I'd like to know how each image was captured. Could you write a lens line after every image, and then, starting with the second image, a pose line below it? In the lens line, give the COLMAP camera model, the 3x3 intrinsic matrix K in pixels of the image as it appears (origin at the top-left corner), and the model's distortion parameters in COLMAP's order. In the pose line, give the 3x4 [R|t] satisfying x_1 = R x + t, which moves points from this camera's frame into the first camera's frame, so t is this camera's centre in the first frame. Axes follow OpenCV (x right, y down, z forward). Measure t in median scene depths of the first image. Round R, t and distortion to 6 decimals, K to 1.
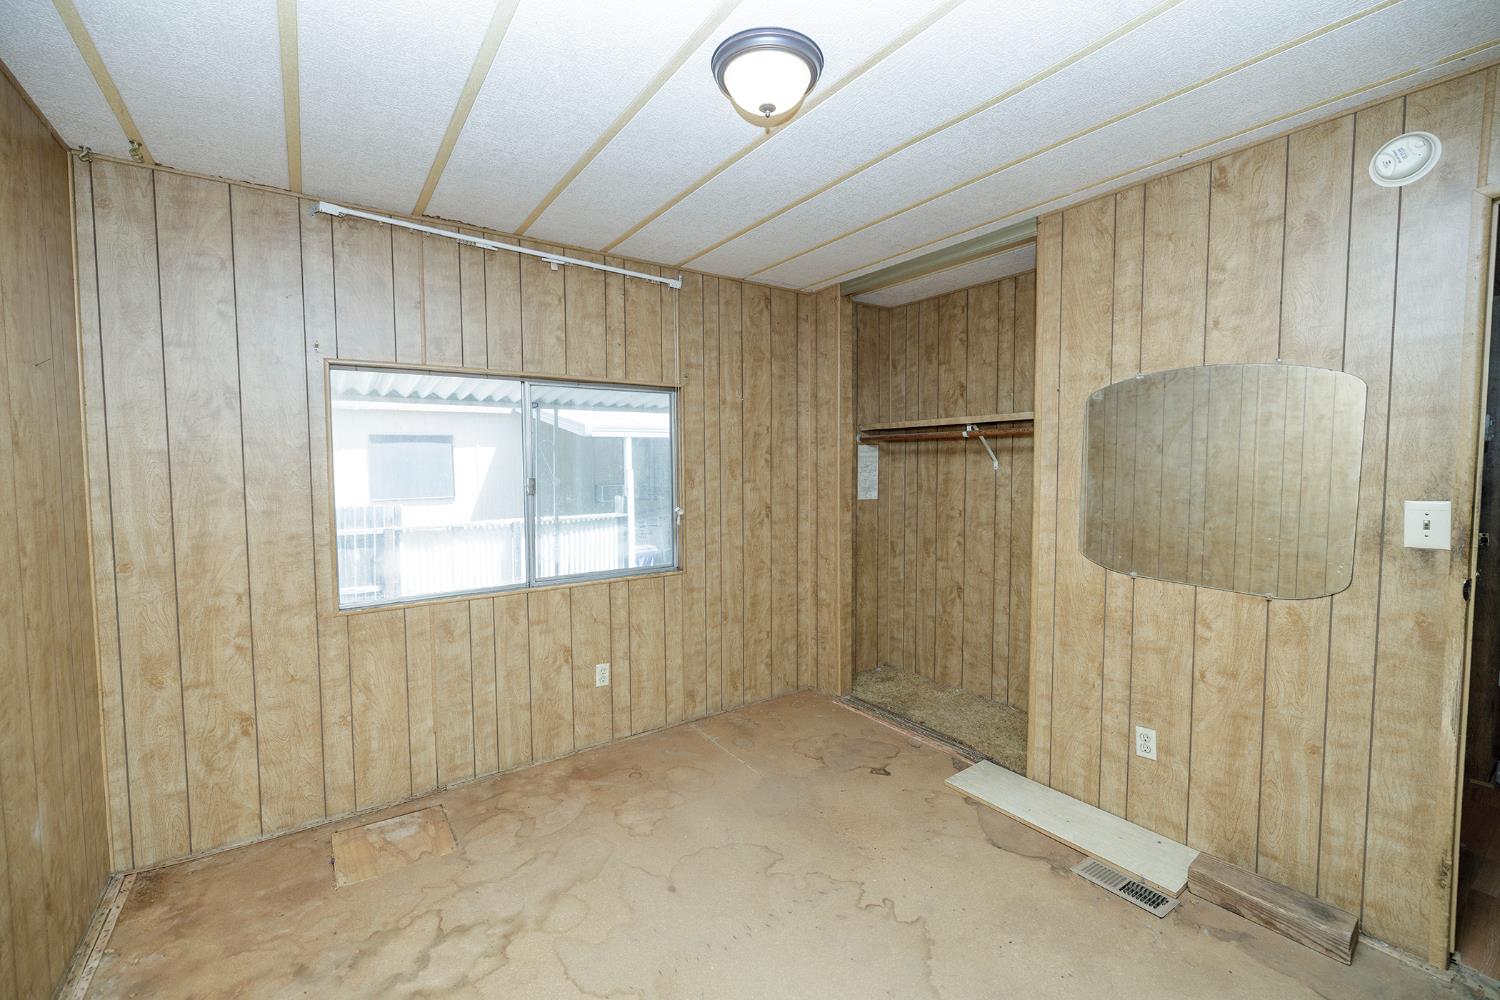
lens RADIAL K [[634.8, 0, 750.0], [0, 634.8, 491.4], [0, 0, 1]] dist [-0.002670, -0.000113]
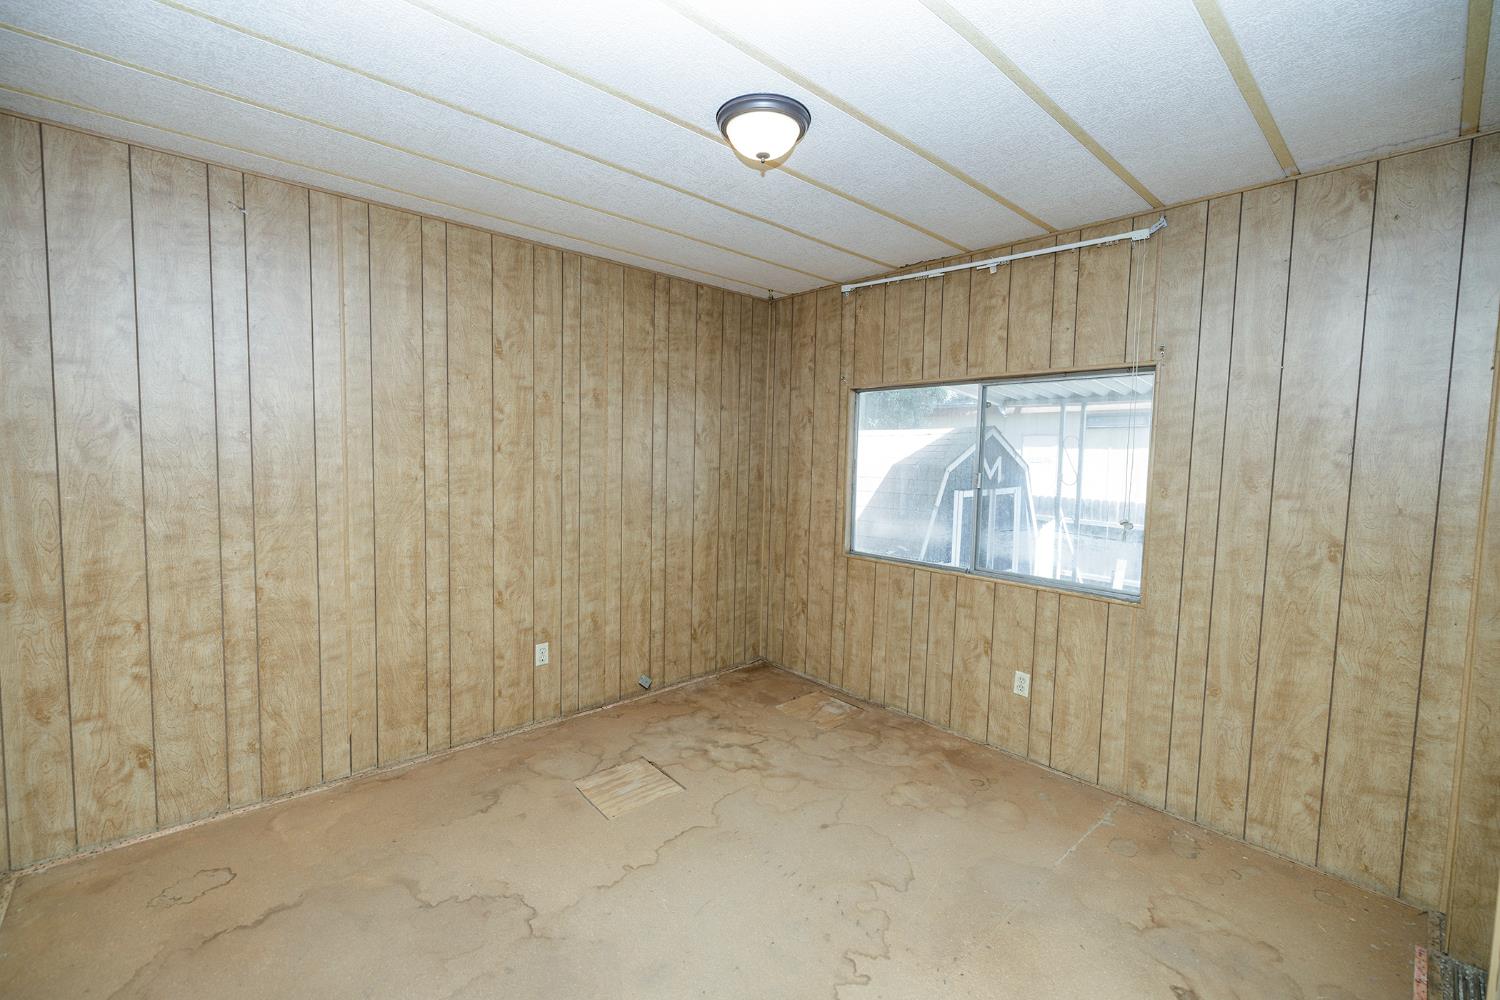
lens RADIAL K [[634.8, 0, 742.7], [0, 634.8, 493.4], [0, 0, 1]] dist [-0.002670, -0.000113]
pose [[0.107744, 0.066145, -0.991976, 0.715421], [-0.074682, 0.995504, 0.058268, -0.020132], [0.991370, 0.067805, 0.112200, 0.511659]]
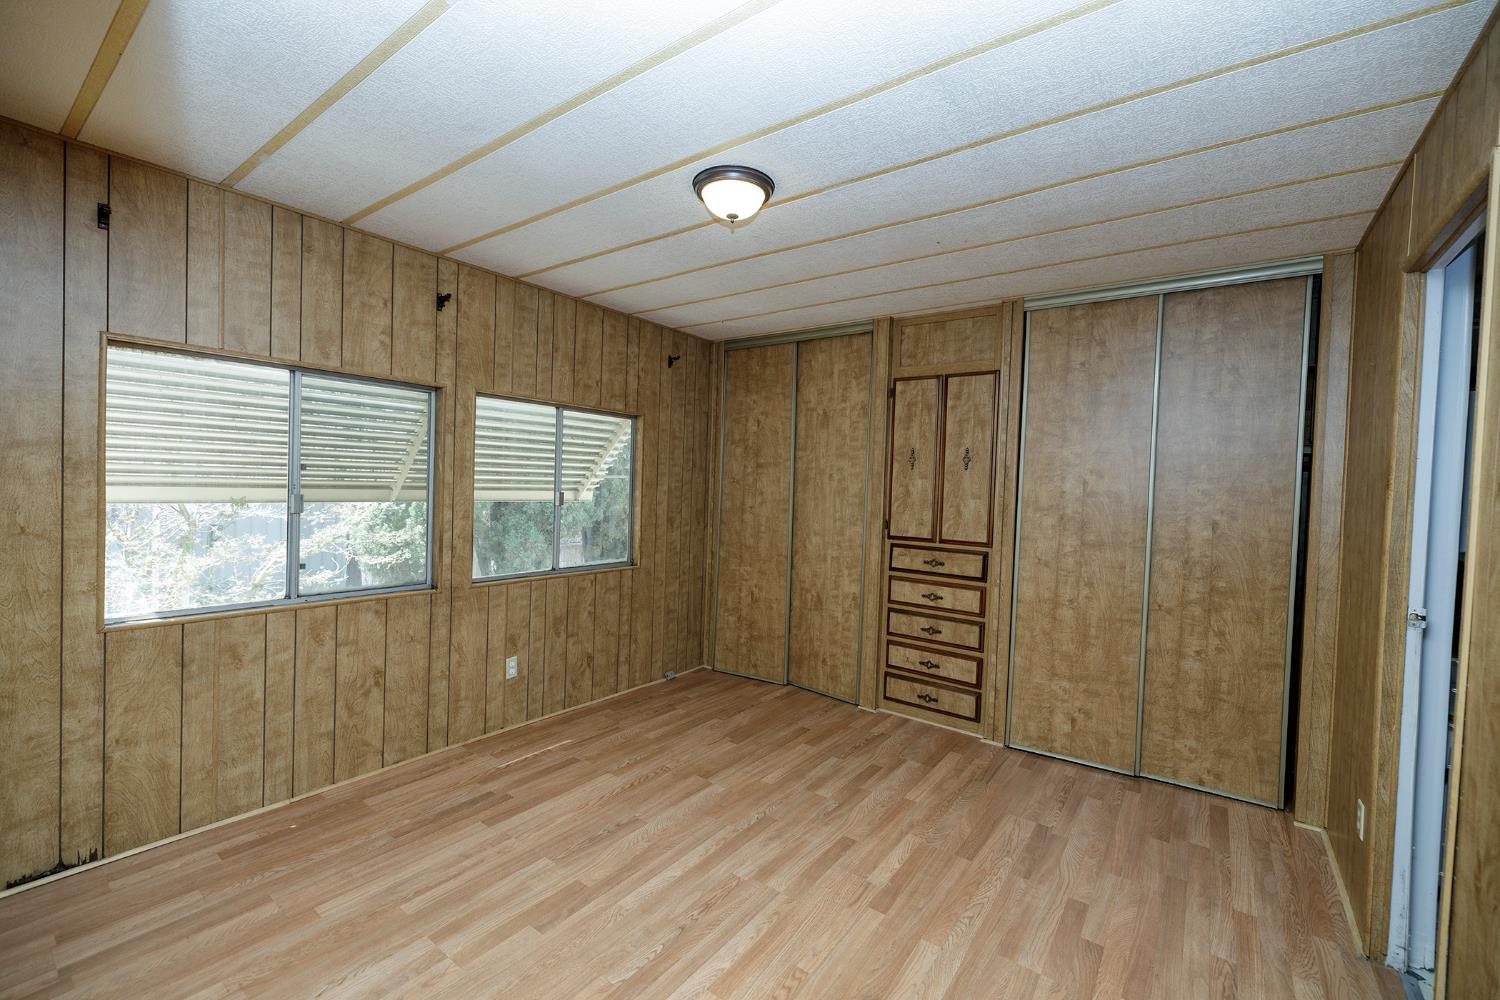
lens RADIAL K [[627.0, 0, 734.4], [0, 627.0, 496.4], [0, 0, 1]] dist [0.002012, -0.000637]
pose [[0.952715, 0.031091, 0.302271, -0.078849], [-0.023072, 0.999282, -0.030063, 0.006330], [-0.302988, 0.021668, 0.952748, -0.056377]]
